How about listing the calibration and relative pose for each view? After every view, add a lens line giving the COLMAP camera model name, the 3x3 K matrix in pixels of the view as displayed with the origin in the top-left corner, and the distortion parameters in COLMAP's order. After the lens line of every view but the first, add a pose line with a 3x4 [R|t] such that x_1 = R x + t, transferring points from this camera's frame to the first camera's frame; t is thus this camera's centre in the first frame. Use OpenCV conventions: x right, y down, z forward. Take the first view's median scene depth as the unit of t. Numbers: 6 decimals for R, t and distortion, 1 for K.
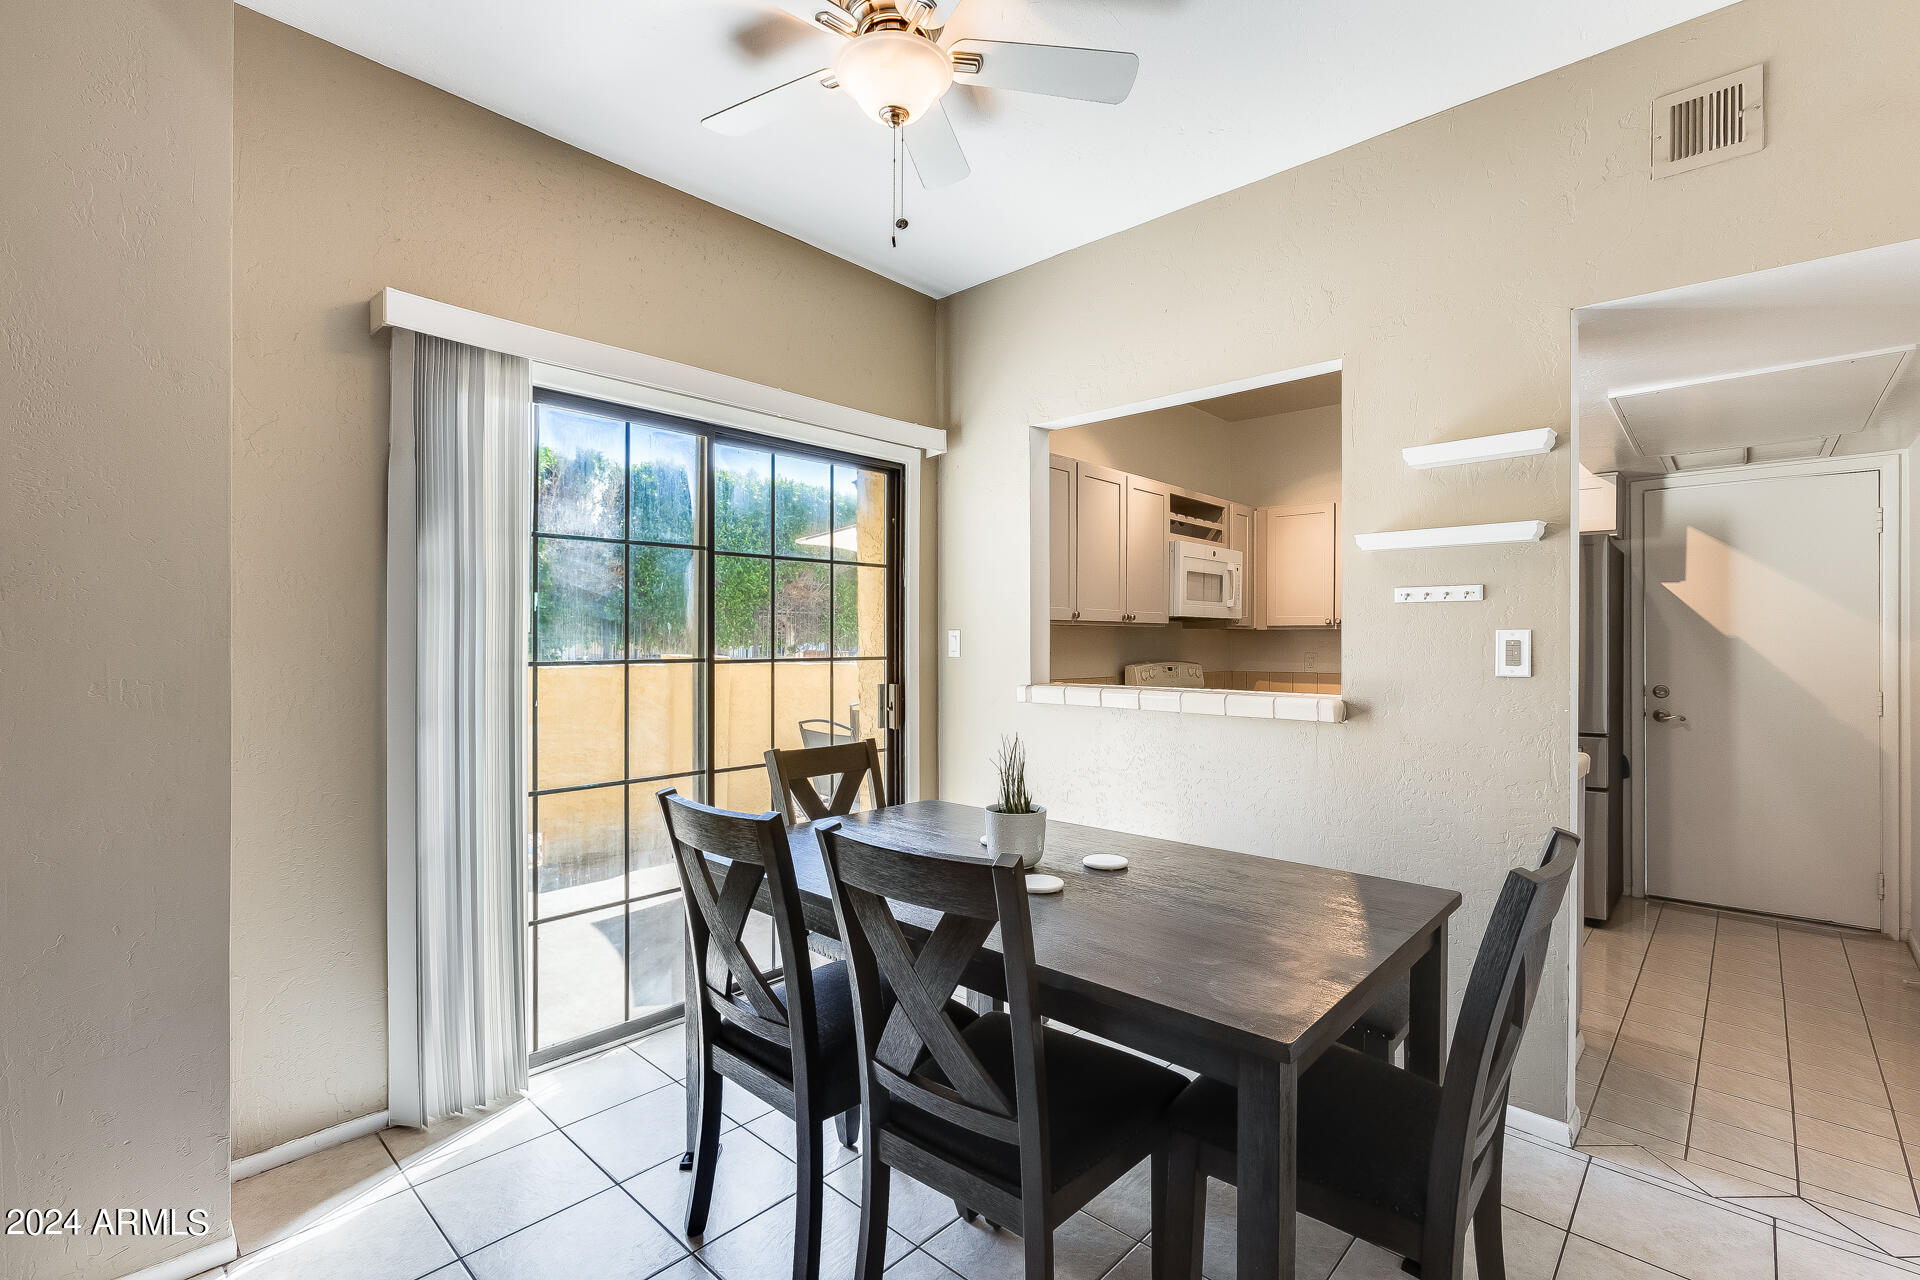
lens RADIAL K [[860.0, 0, 959.5], [0, 860.0, 631.4], [0, 0, 1]] dist [-0.022225, 0.008432]
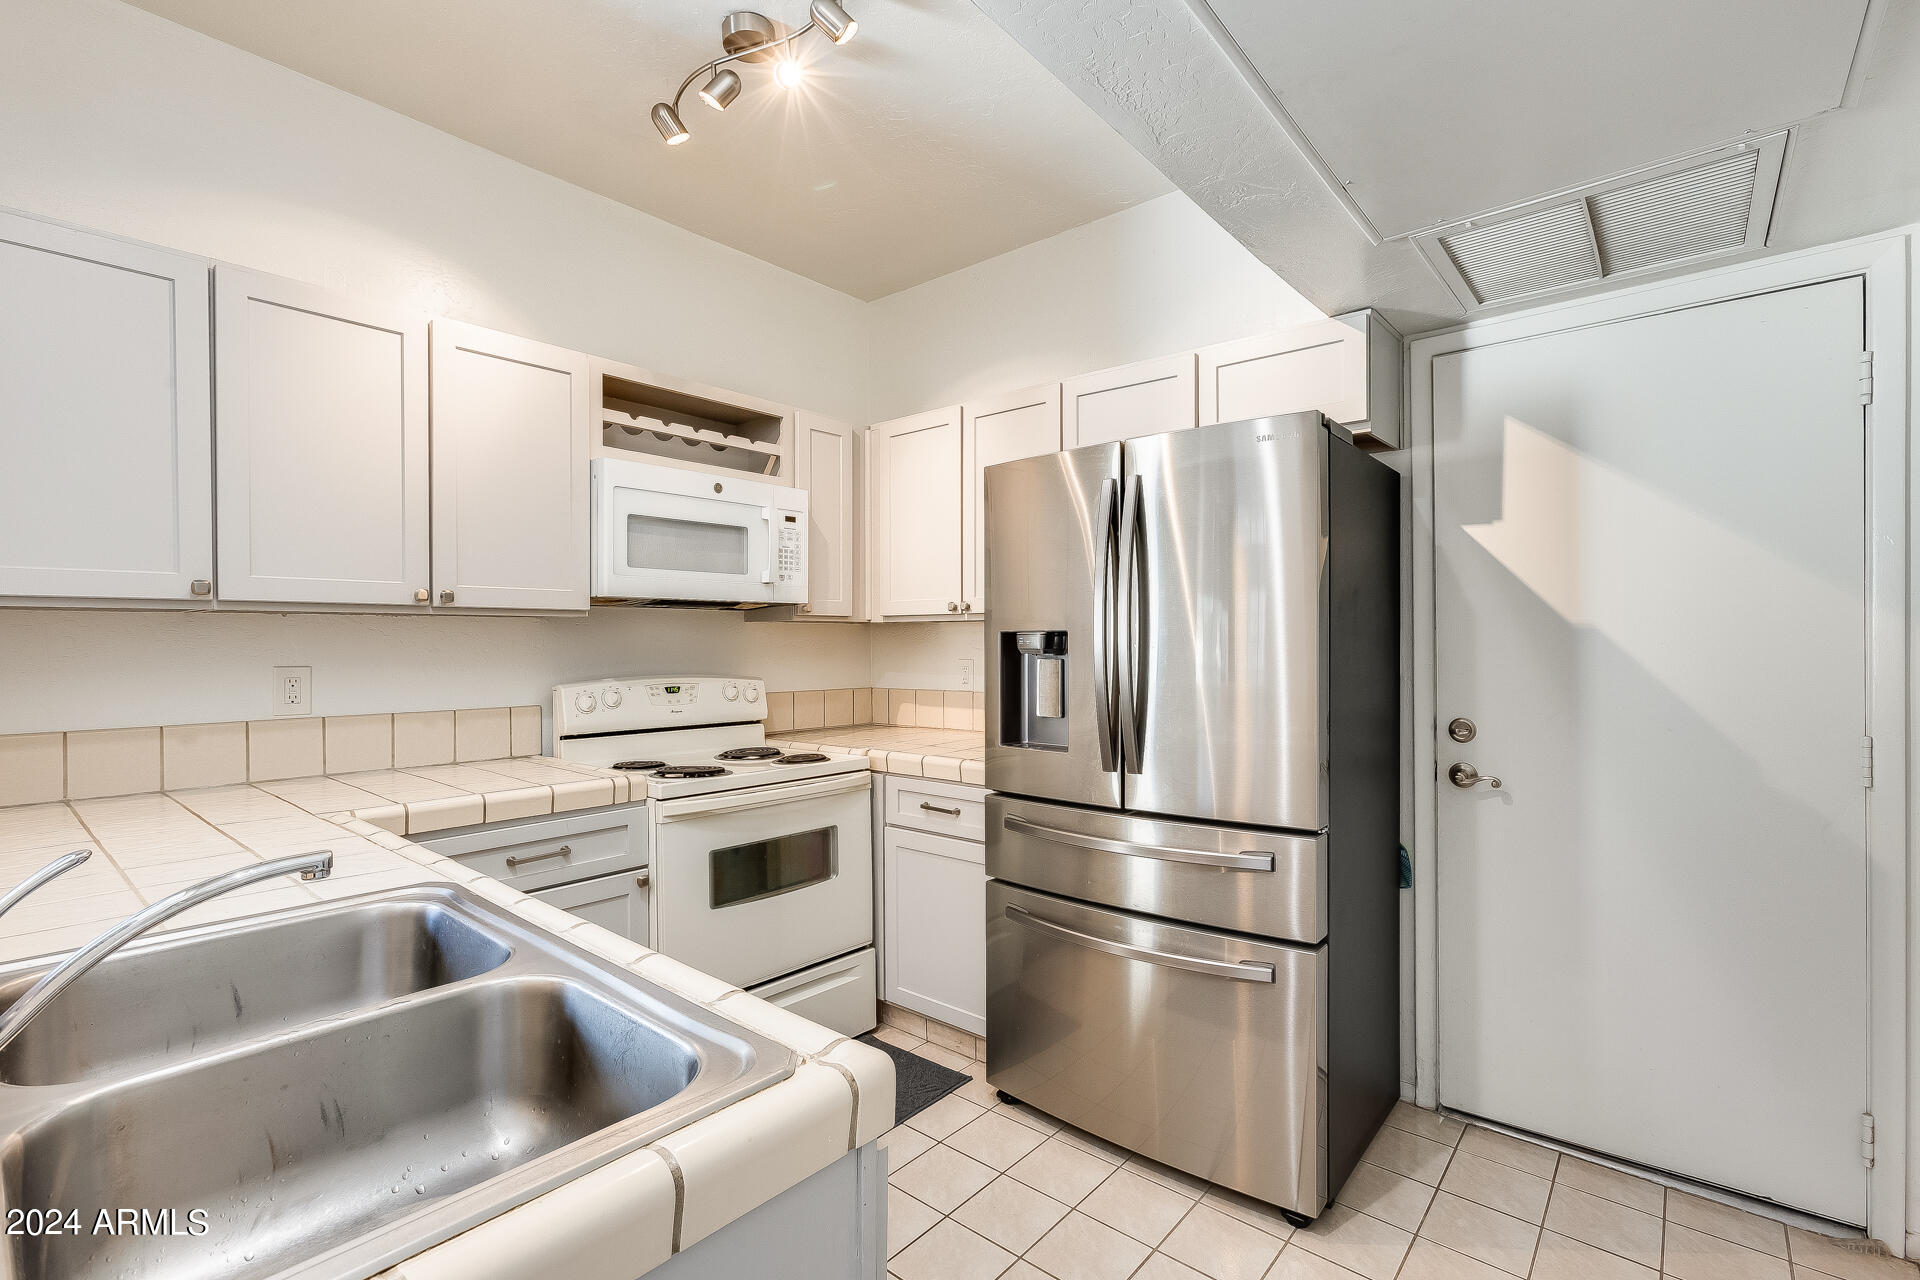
lens RADIAL K [[862.9, 0, 960.0], [0, 862.9, 640.0], [0, 0, 1]] dist [-0.003540, 0.000571]
pose [[0.999063, -0.007432, 0.042627, 0.545502], [0.007191, 0.999957, 0.005806, 0.010428], [-0.042669, -0.005494, 0.999074, 0.528095]]
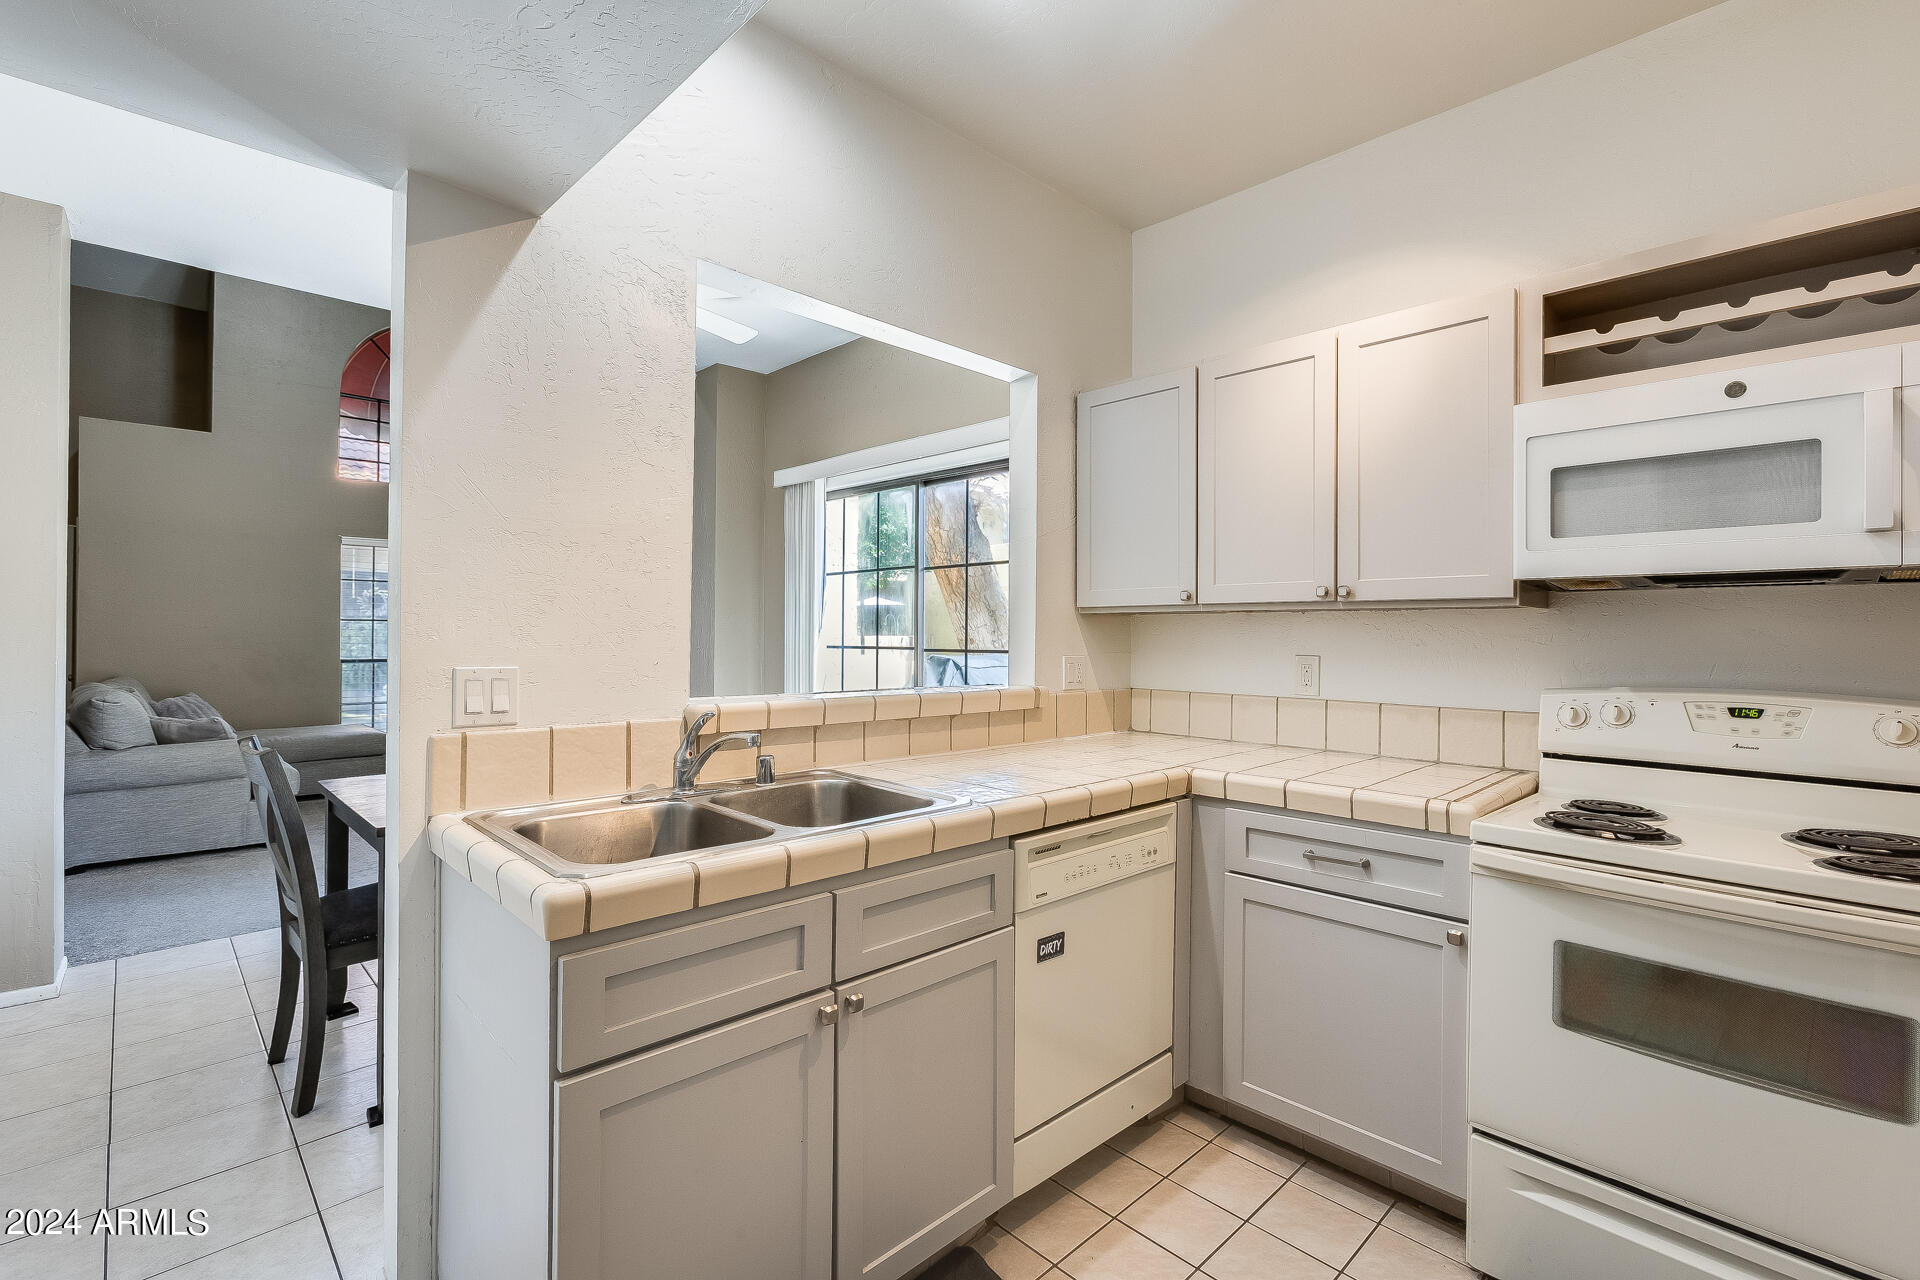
lens RADIAL K [[865.9, 0, 968.6], [0, 865.9, 633.1], [0, 0, 1]] dist [-0.012201, 0.009771]
pose [[-0.041546, -0.005874, -0.999119, 0.837875], [0.001832, 0.999981, -0.005956, 0.013675], [0.999135, -0.002078, -0.041535, 0.883431]]
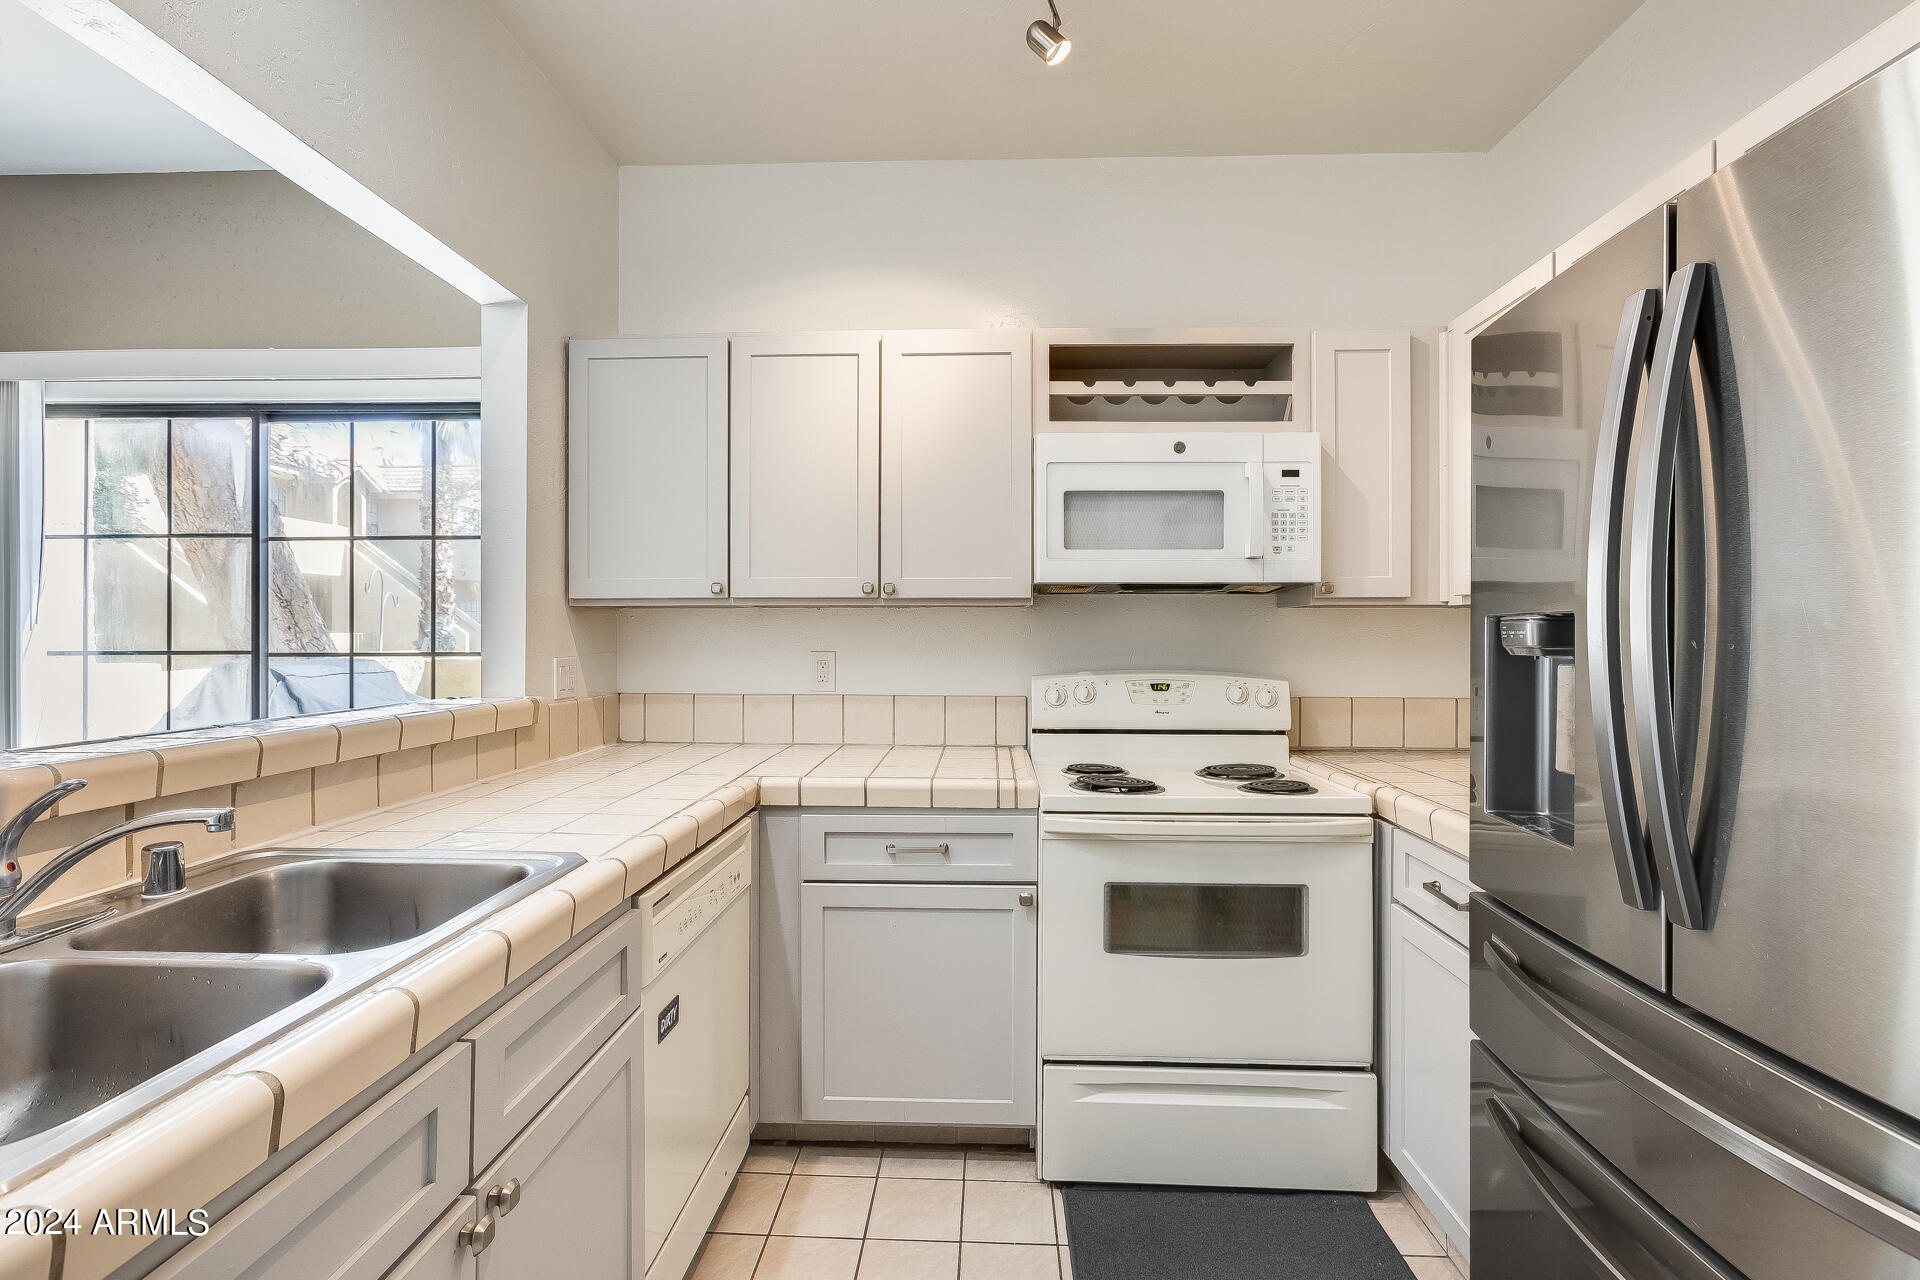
lens RADIAL K [[862.8, 0, 966.5], [0, 862.8, 631.9], [0, 0, 1]] dist [-0.030380, 0.018127]
pose [[0.658322, -0.004737, -0.752721, 0.728508], [0.007849, 0.999969, 0.000571, 0.012817], [0.752695, -0.006284, 0.658339, 0.753656]]
